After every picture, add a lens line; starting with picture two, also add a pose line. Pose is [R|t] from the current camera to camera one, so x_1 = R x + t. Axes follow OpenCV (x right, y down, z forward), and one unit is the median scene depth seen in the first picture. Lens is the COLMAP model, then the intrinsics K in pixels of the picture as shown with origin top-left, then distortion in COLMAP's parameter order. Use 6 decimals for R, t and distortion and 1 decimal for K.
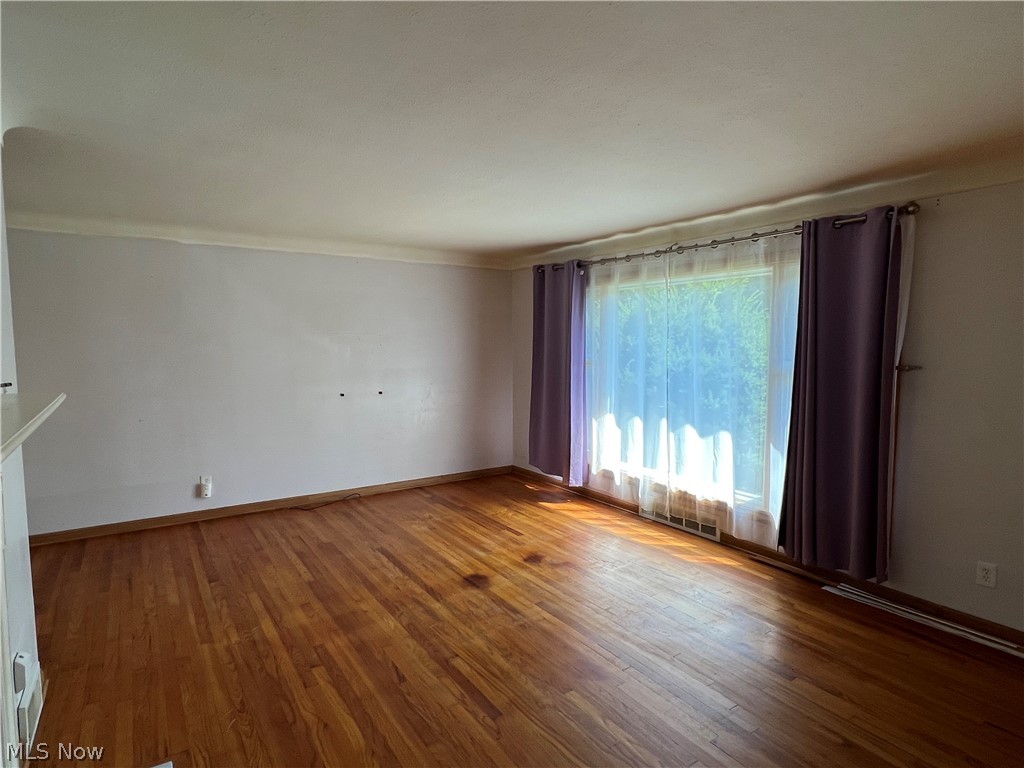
lens RADIAL K [[564.4, 0, 508.6], [0, 564.4, 380.9], [0, 0, 1]] dist [-0.001023, -0.001401]
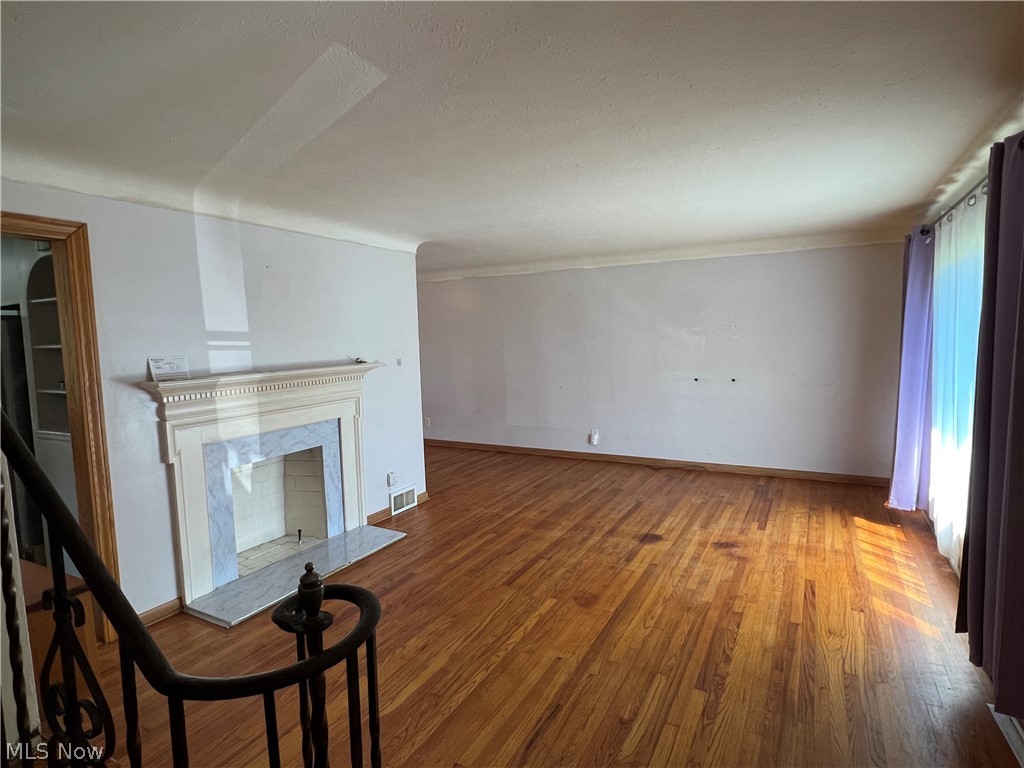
lens RADIAL K [[564.4, 0, 505.5], [0, 564.4, 385.8], [0, 0, 1]] dist [-0.001023, -0.001401]
pose [[0.458355, 0.067882, -0.886173, 0.775742], [-0.037013, 0.997672, 0.057279, -0.020402], [0.887998, 0.006546, 0.459800, 0.171045]]
